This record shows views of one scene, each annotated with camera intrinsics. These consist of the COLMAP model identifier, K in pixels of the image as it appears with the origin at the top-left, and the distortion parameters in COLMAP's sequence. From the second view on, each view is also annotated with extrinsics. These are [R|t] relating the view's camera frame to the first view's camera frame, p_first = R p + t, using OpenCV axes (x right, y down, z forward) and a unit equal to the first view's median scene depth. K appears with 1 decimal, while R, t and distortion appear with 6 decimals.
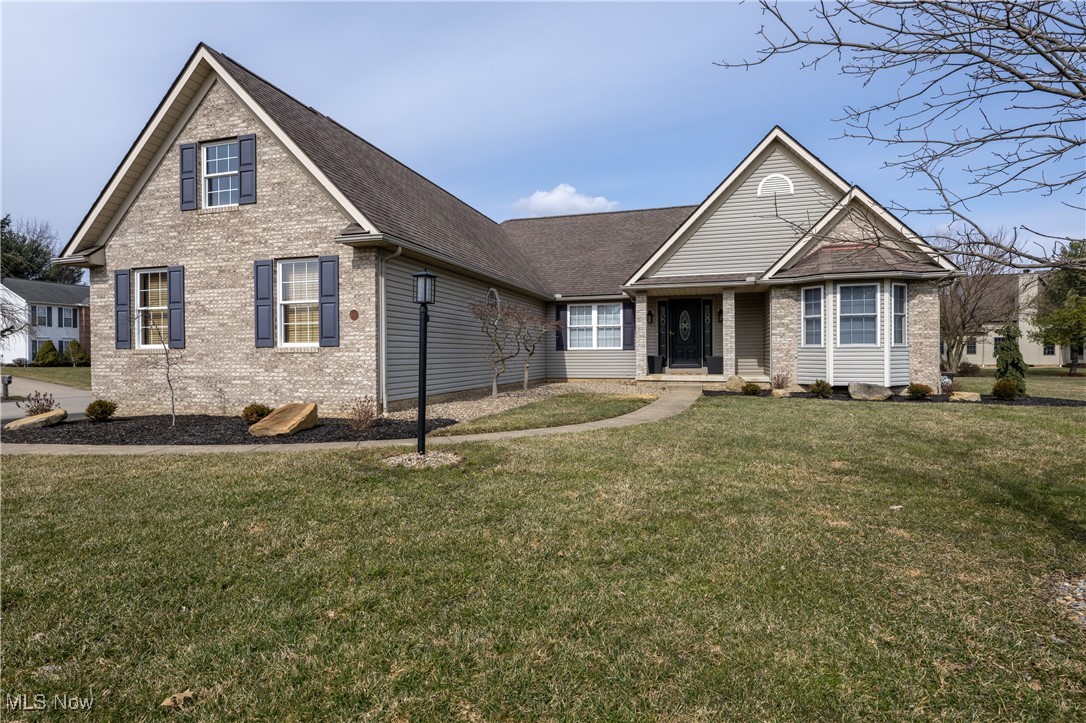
lens RADIAL K [[561.8, 0, 541.8], [0, 561.8, 363.9], [0, 0, 1]] dist [-0.026166, -0.000861]
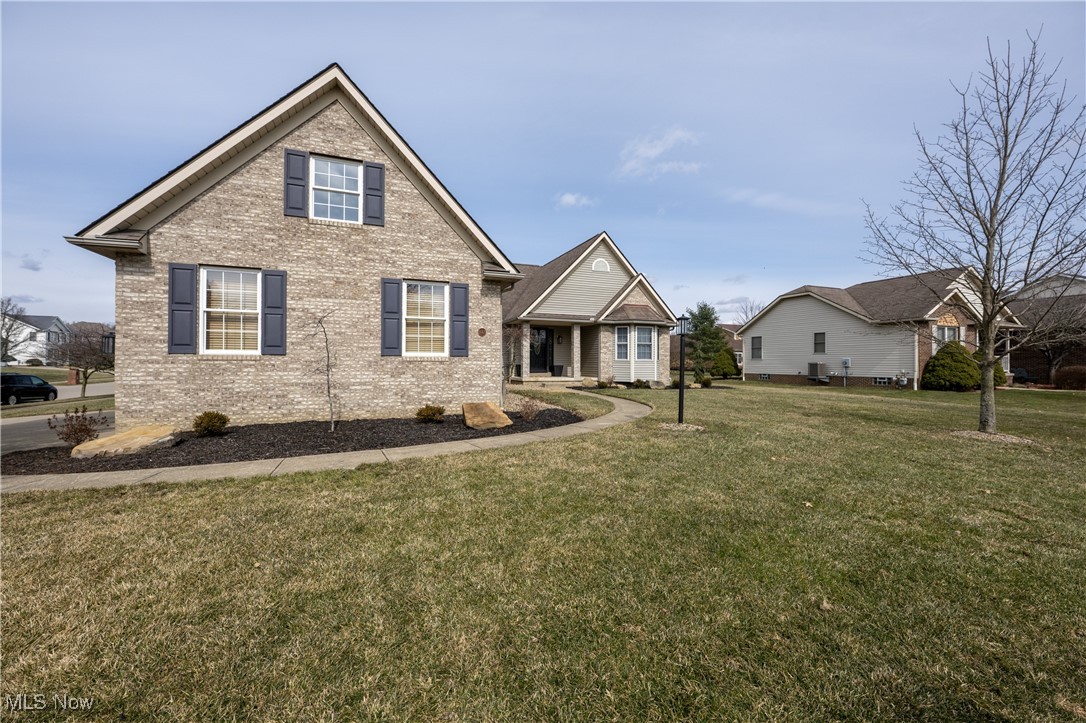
lens RADIAL K [[420.1, 0, 543.9], [0, 420.1, 362.2], [0, 0, 1]] dist [-0.017759, 0.000059]
pose [[0.791804, 0.009135, 0.610707, -0.732914], [0.003753, 0.999797, -0.019821, 0.001144], [-0.610764, 0.017986, 0.791608, 0.138890]]
